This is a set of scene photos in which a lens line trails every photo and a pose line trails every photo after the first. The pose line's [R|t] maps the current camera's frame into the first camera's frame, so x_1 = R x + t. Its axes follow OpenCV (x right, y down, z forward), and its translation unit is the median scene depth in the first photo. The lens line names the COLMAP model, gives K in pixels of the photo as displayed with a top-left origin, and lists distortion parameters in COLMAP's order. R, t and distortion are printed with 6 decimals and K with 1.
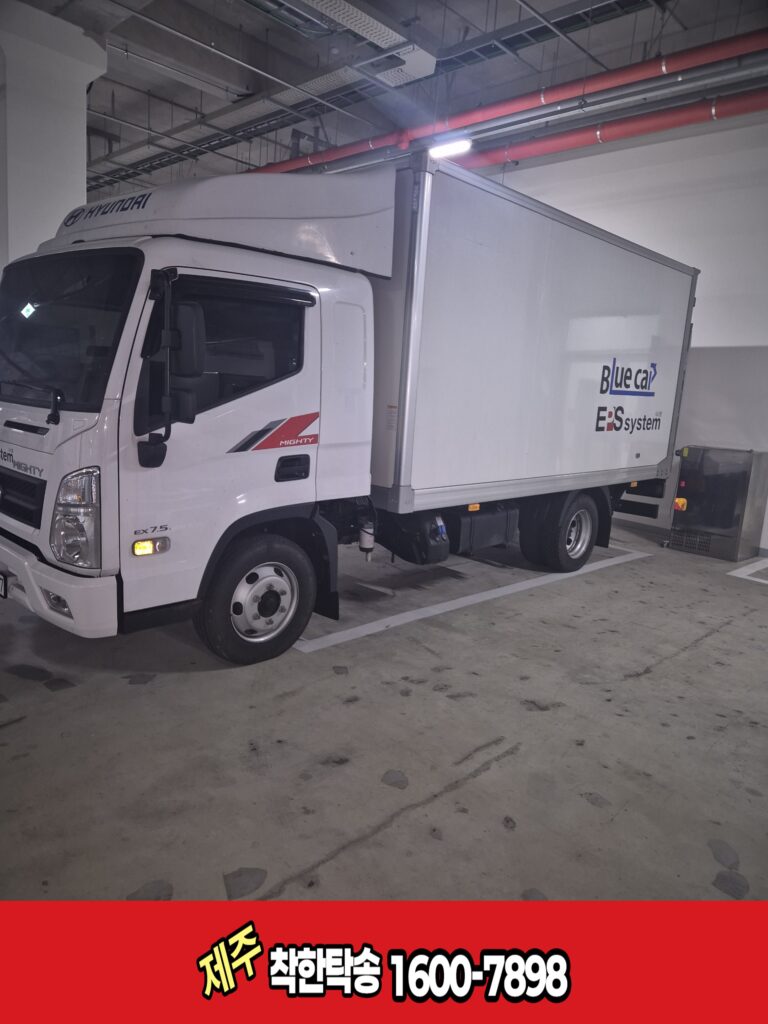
lens RADIAL K [[684.7, 0, 381.4], [0, 684.7, 514.2], [0, 0, 1]] dist [0.037610, -0.006319]
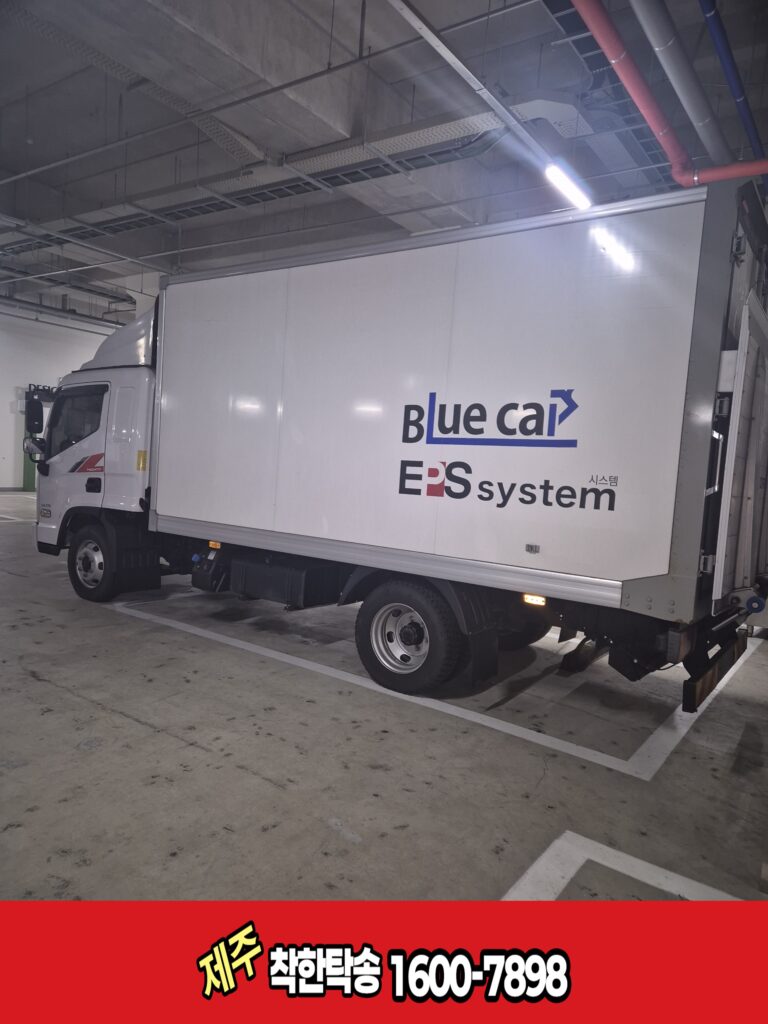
lens RADIAL K [[684.7, 0, 381.0], [0, 684.7, 510.9], [0, 0, 1]] dist [0.037610, -0.006319]
pose [[0.156918, 0.003297, -0.987606, 1.166199], [-0.242442, 0.969524, -0.035284, -0.082000], [0.957391, 0.244974, 0.152936, 0.993081]]
